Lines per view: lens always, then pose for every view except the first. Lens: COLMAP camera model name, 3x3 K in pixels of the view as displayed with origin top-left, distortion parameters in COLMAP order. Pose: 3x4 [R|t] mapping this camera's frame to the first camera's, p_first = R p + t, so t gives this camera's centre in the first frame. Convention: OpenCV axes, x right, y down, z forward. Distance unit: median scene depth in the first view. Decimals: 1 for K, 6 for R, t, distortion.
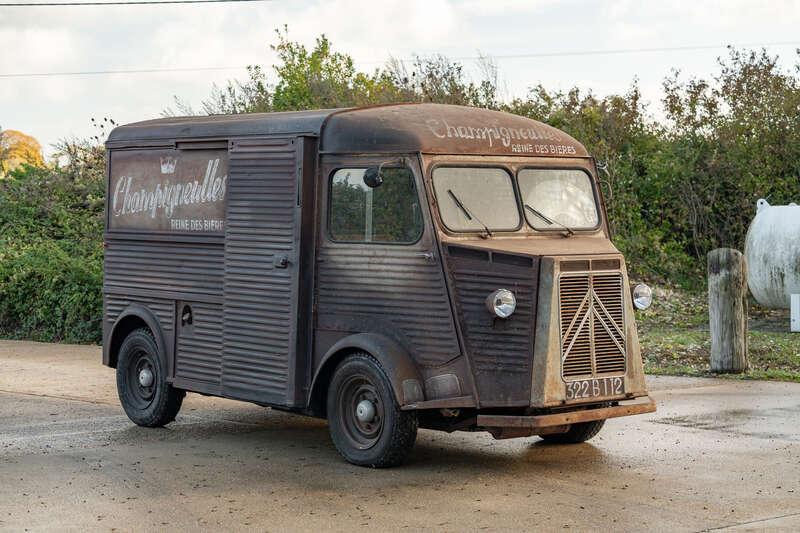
lens RADIAL K [[1632.3, 0, 398.9], [0, 1632.3, 267.5], [0, 0, 1]] dist [0.039443, 0.113430]
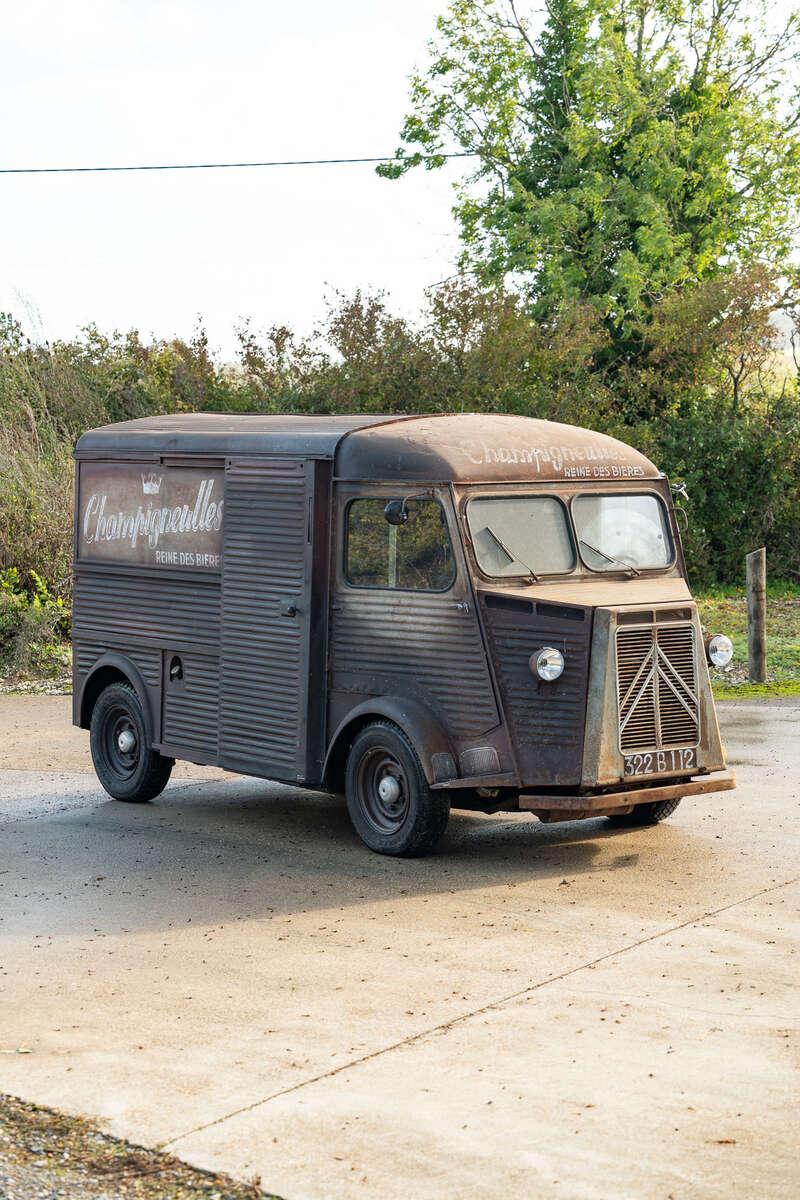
lens RADIAL K [[2448.5, 0, 402.1], [0, 2448.5, 600.0], [0, 0, 1]] dist [0.039443, 0.113430]
pose [[0.999476, -0.004855, -0.031996, 0.027082], [0.005854, 0.999496, 0.031201, -0.049217], [0.031828, -0.031371, 0.999001, -0.261013]]
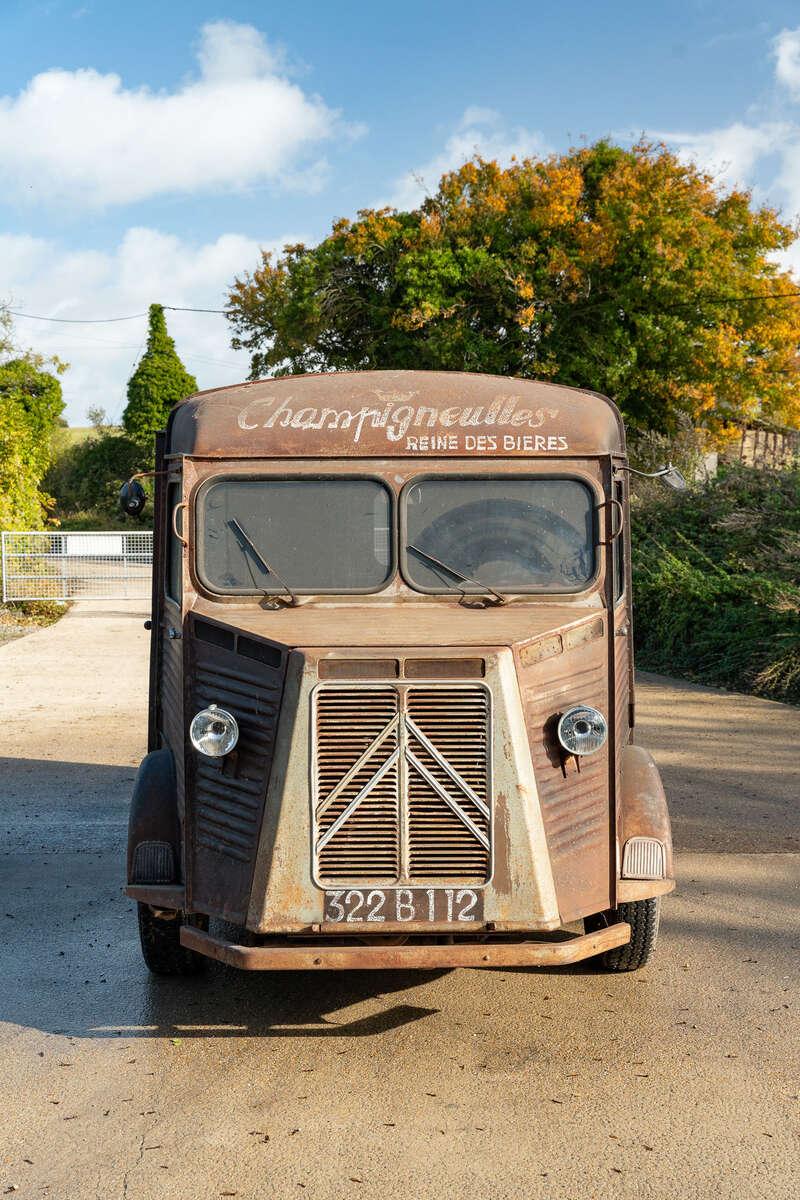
lens RADIAL K [[1515.0, 0, 403.1], [0, 1515.0, 600.5], [0, 0, 1]] dist [0.074423, 0.004633]
pose [[0.781893, 0.040154, -0.622118, 0.408069], [-0.020228, 0.999032, 0.039058, -0.040967], [0.623084, -0.017955, 0.781949, 0.612503]]
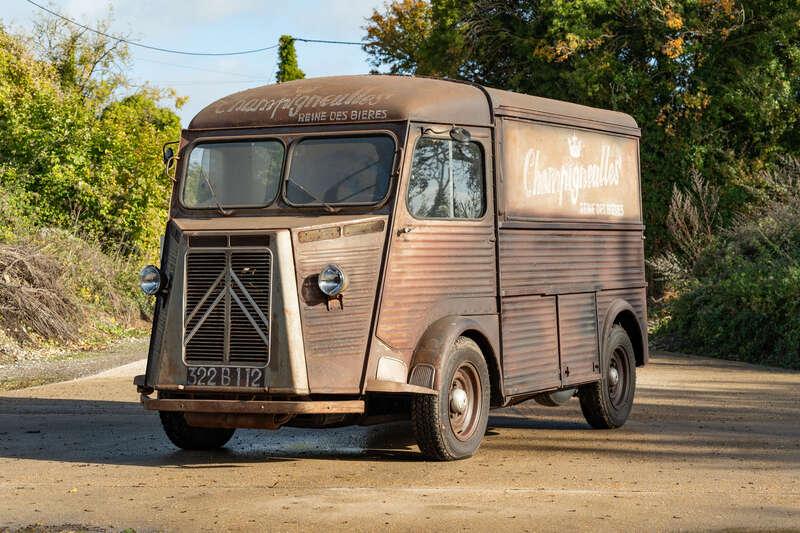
lens RADIAL K [[1838.6, 0, 400.2], [0, 1838.6, 264.9], [0, 0, 1]] dist [0.037098, 0.157726]
pose [[0.404635, -0.003632, -0.914471, 1.069031], [-0.030736, 0.999373, -0.017569, 0.026210], [0.913961, 0.035216, 0.404270, 0.661787]]
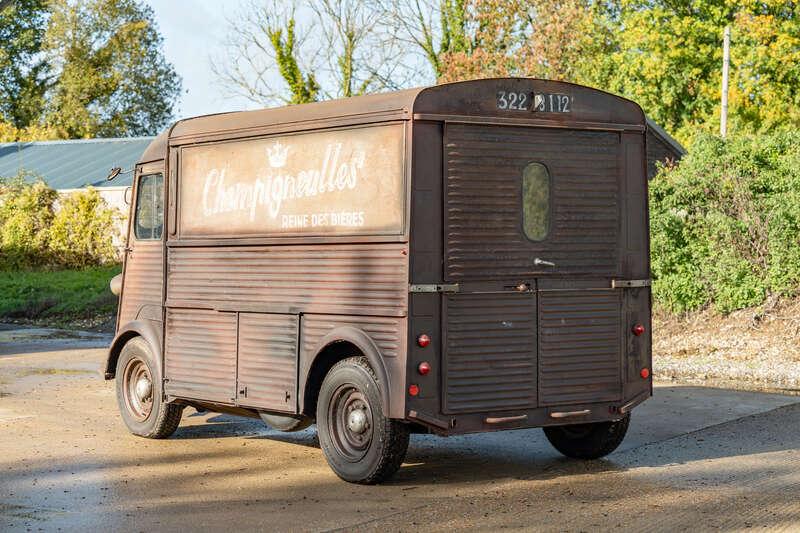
lens RADIAL K [[1632.3, 0, 398.9], [0, 1632.3, 267.5], [0, 0, 1]] dist [0.039443, 0.113430]
pose [[-0.999050, 0.000933, 0.043575, -0.111497], [0.003368, 0.998434, 0.055845, -0.063734], [-0.043454, 0.055938, -0.997488, 2.252408]]
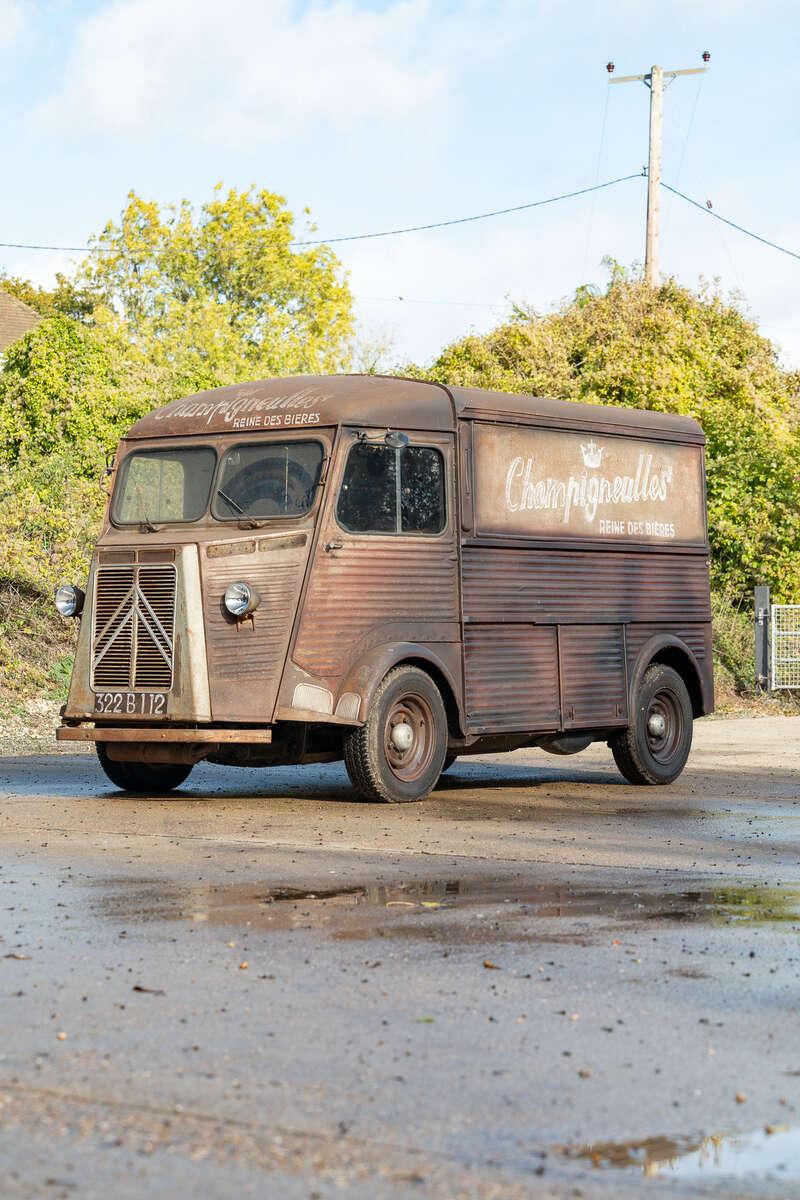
lens RADIAL K [[2550.0, 0, 399.9], [0, 2550.0, 600.4], [0, 0, 1]] dist [-0.024990, 0.132772]
pose [[0.243129, -0.017392, -0.969838, 1.389925], [-0.039080, 0.998852, -0.027710, 0.050879], [0.969206, 0.044638, 0.242170, 0.799846]]
